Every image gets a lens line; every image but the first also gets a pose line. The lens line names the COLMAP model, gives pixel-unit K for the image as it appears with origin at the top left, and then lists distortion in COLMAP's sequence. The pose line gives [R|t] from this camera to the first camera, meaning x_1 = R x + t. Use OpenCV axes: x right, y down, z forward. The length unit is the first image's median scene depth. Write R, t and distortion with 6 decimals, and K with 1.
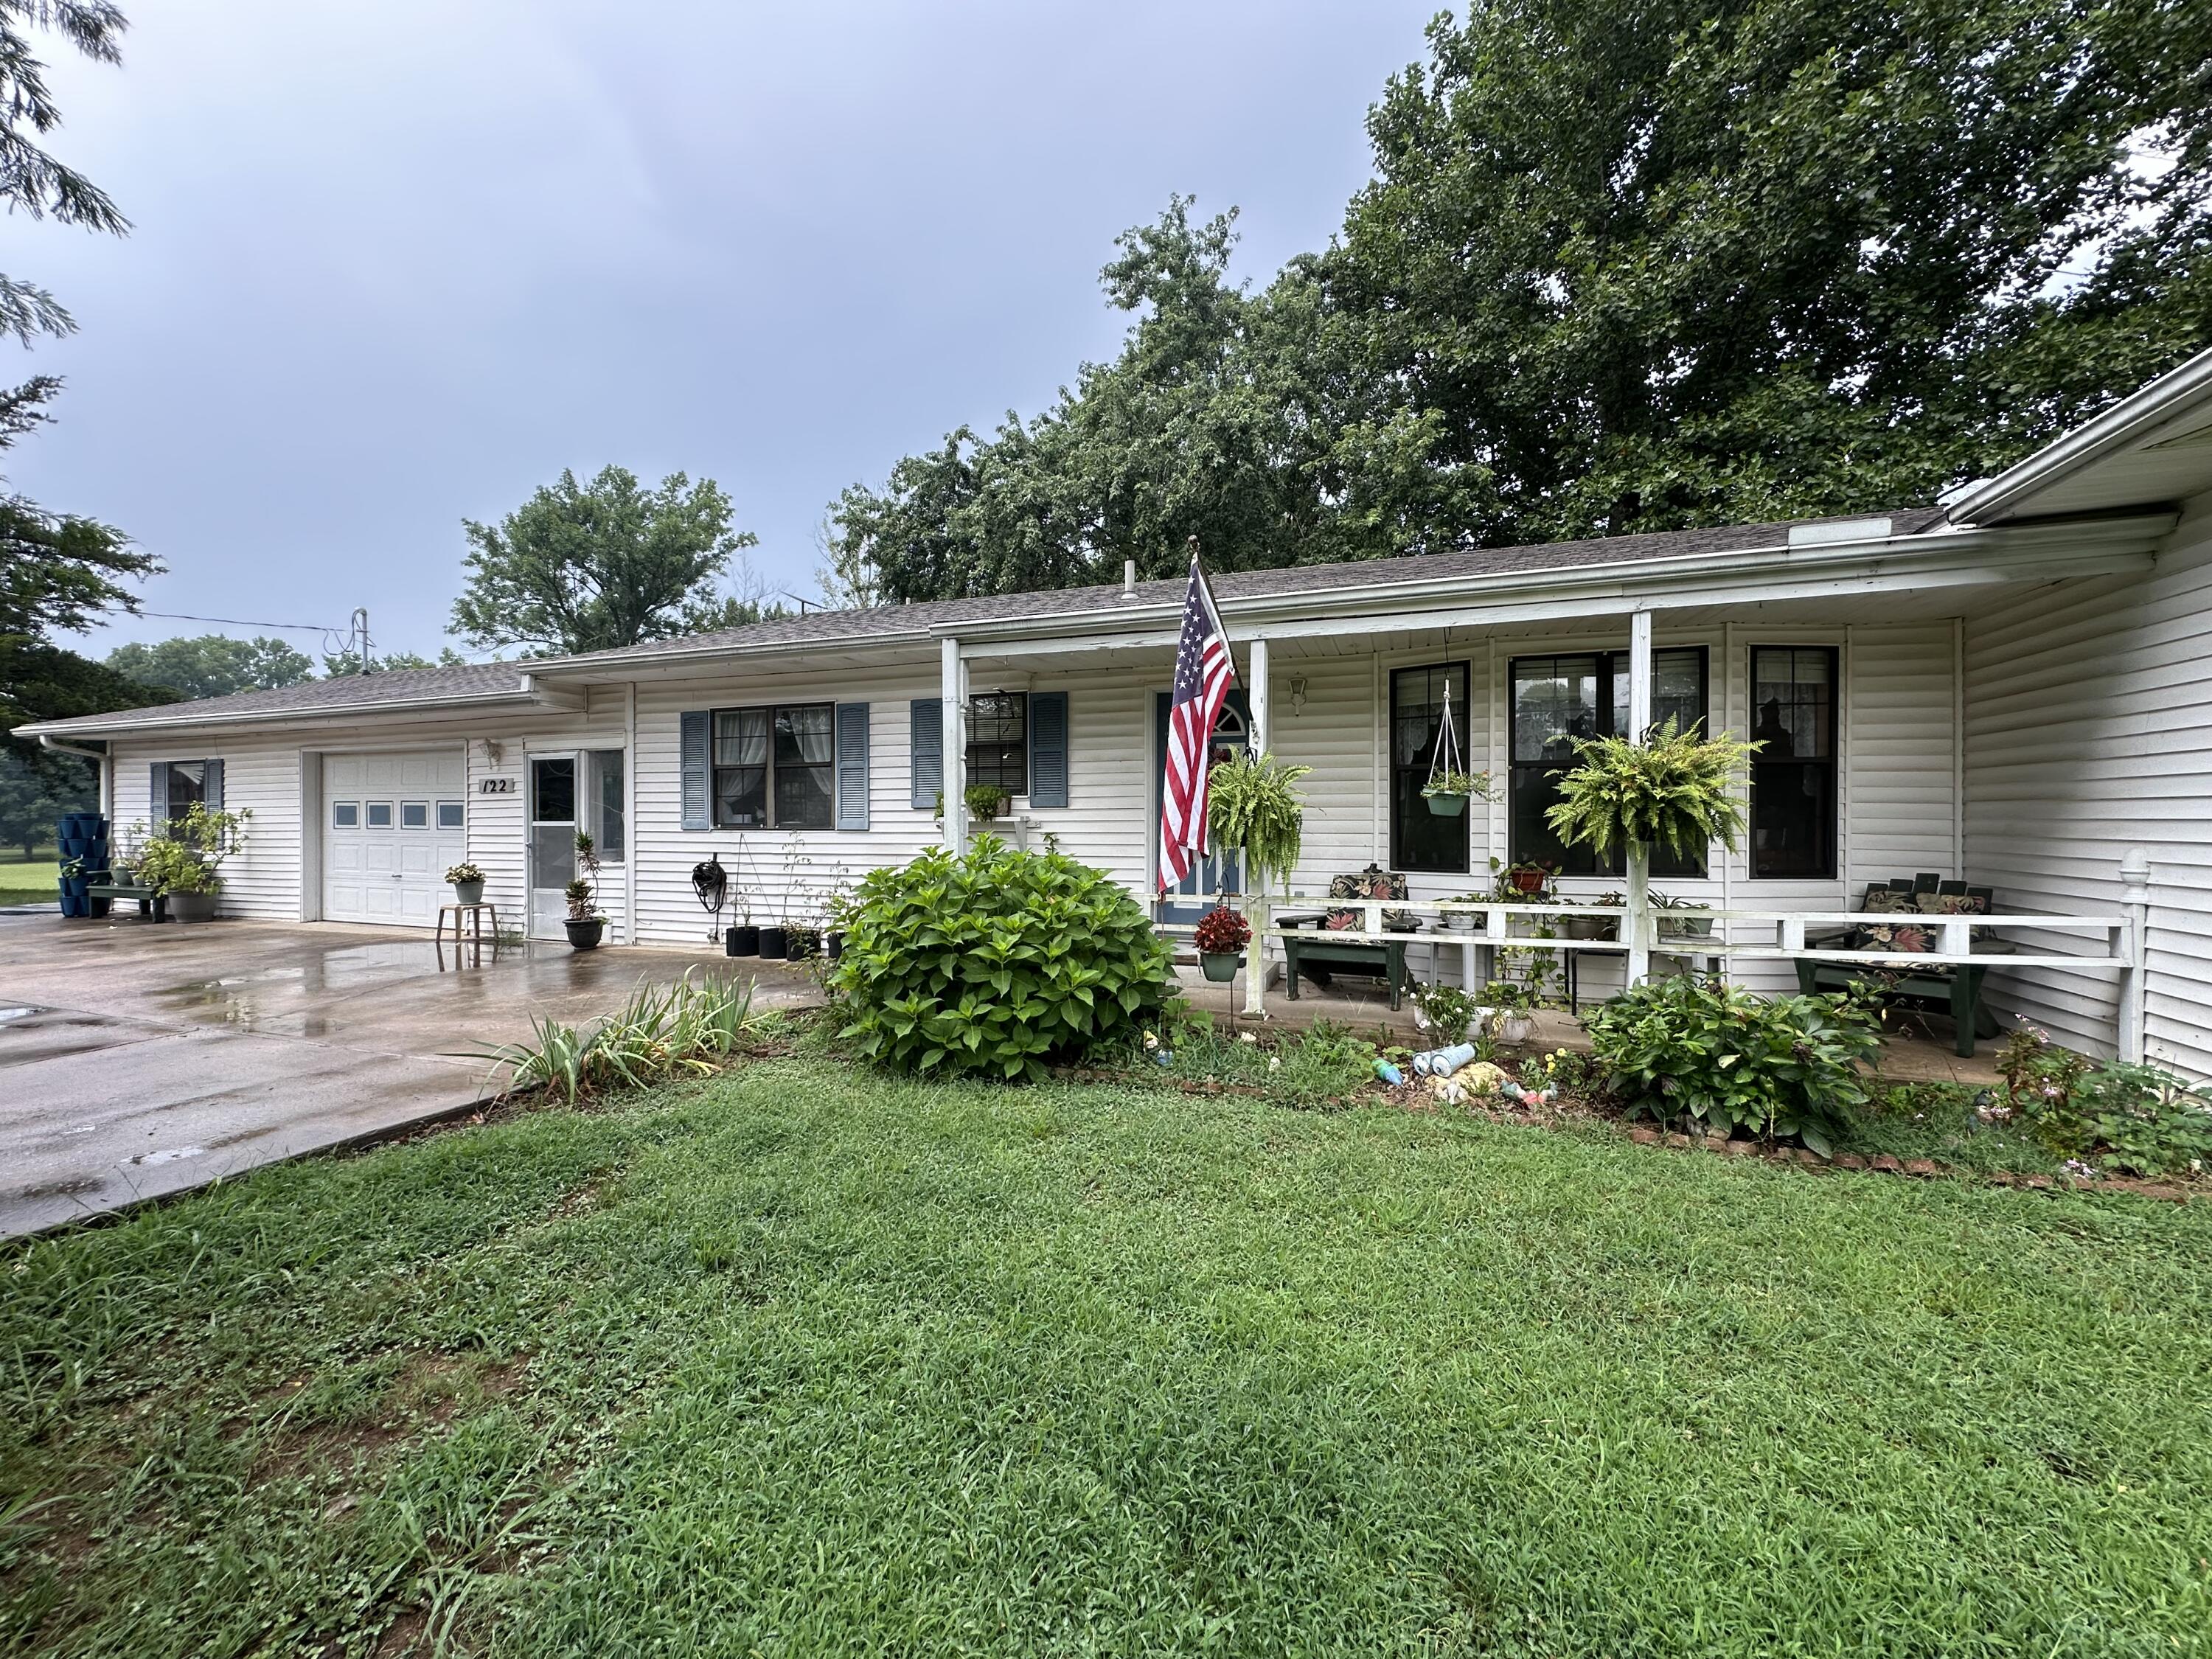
lens RADIAL K [[877.8, 0, 1106.0], [0, 877.8, 829.5], [0, 0, 1]] dist [0.000052, 0.000277]
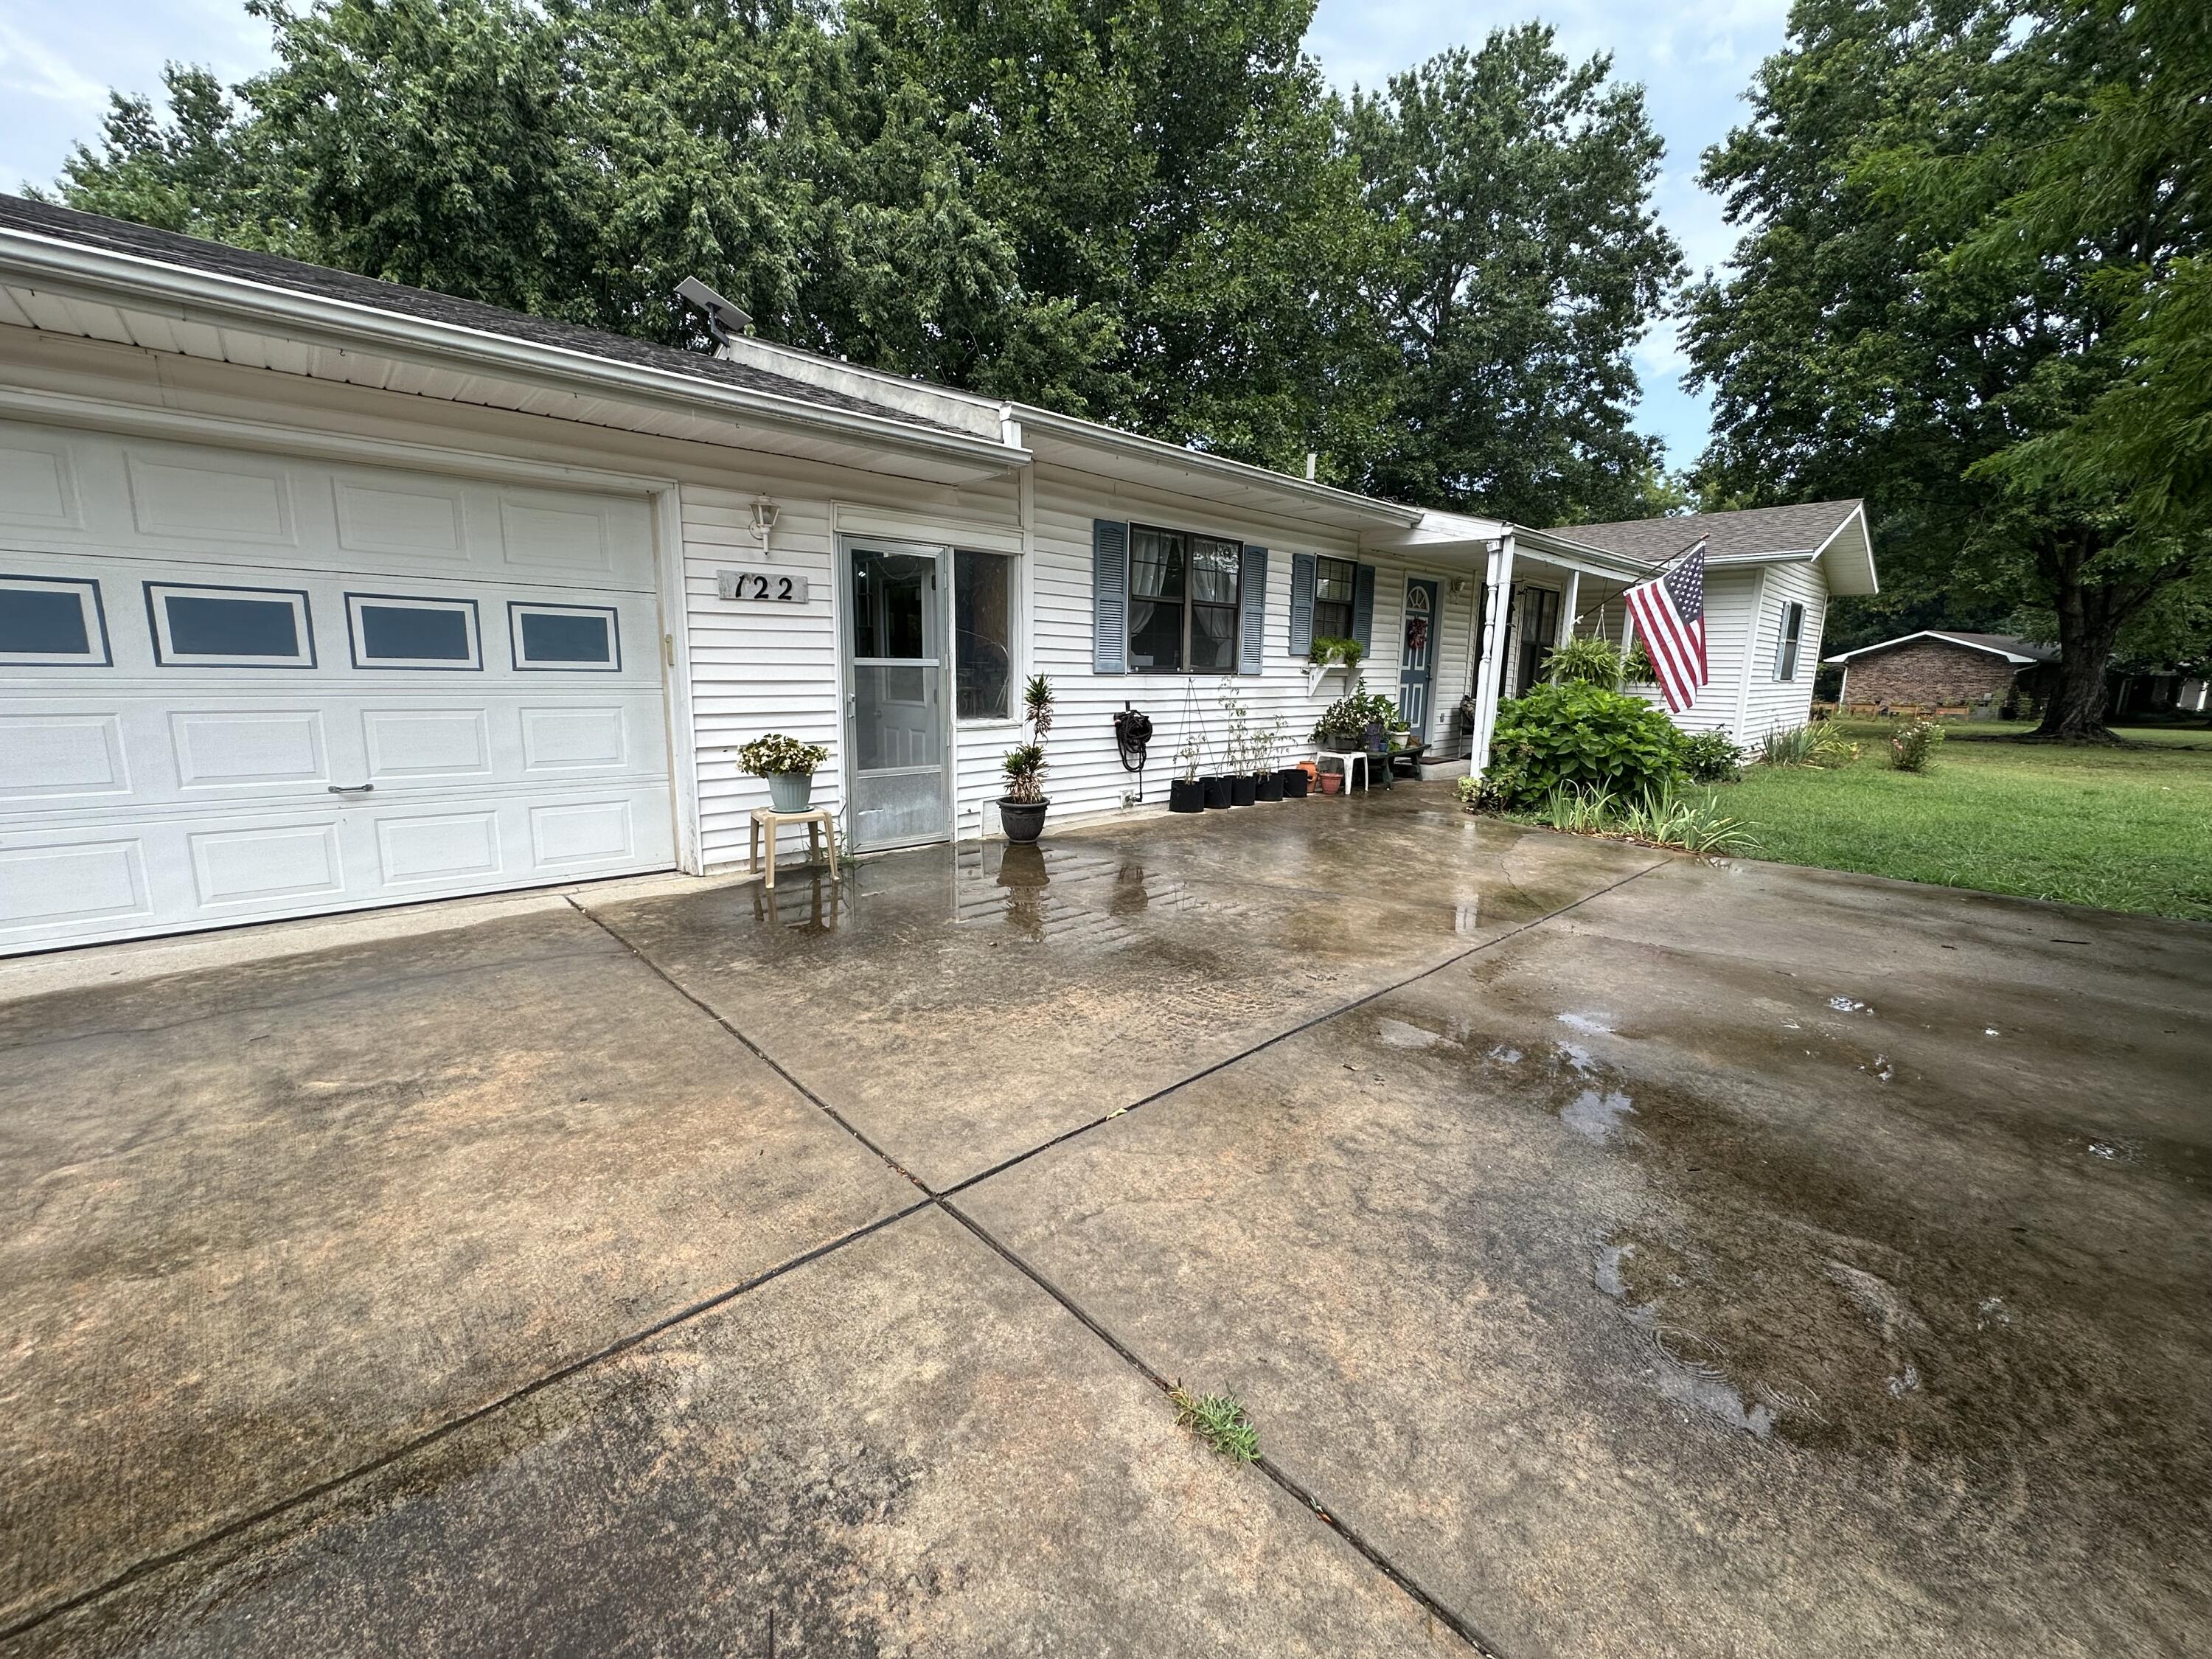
lens RADIAL K [[877.8, 0, 1106.0], [0, 877.8, 829.5], [0, 0, 1]] dist [0.000052, 0.000277]
pose [[0.444230, -0.160513, 0.881417, -0.912040], [-0.015483, 0.982297, 0.186688, -0.007046], [-0.895779, -0.096579, 0.433881, 0.478361]]
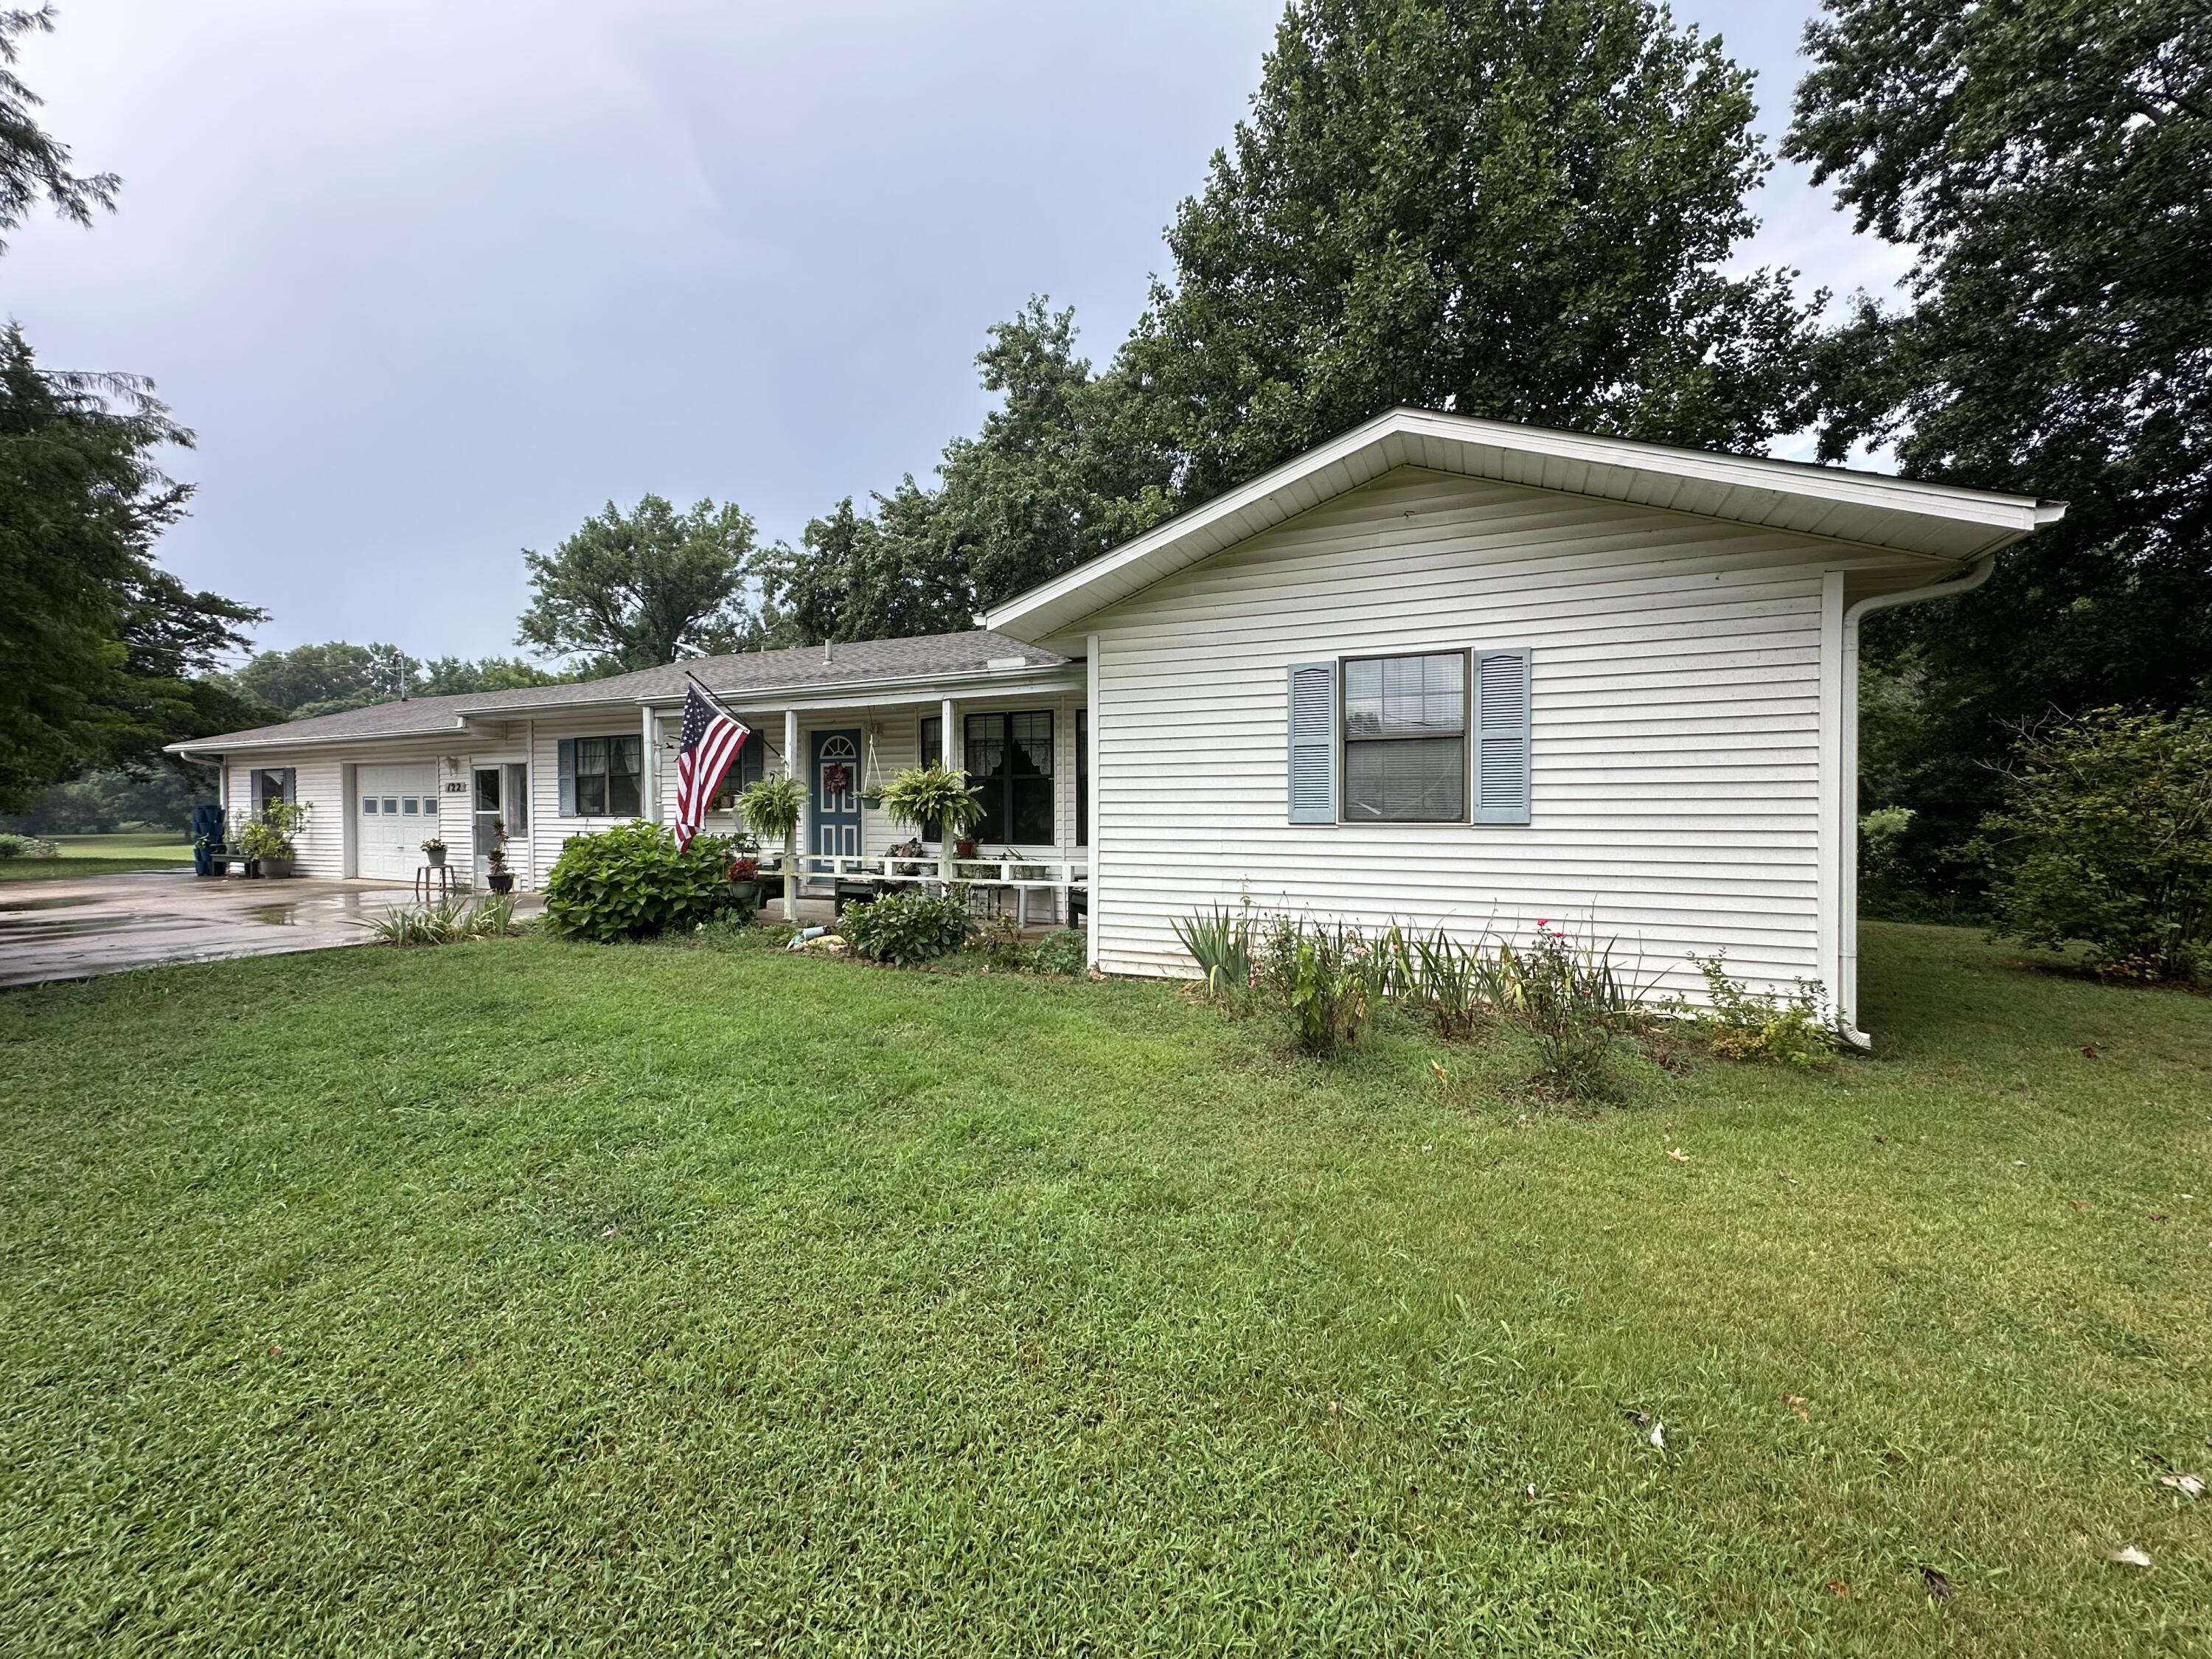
lens RADIAL K [[885.8, 0, 1106.0], [0, 885.8, 829.5], [0, 0, 1]] dist [0.002007, 0.000332]
pose [[0.996295, 0.002321, -0.085969, 0.455563], [-0.001128, 0.999902, 0.013925, 0.000442], [0.085993, -0.013776, 0.996200, -0.348389]]
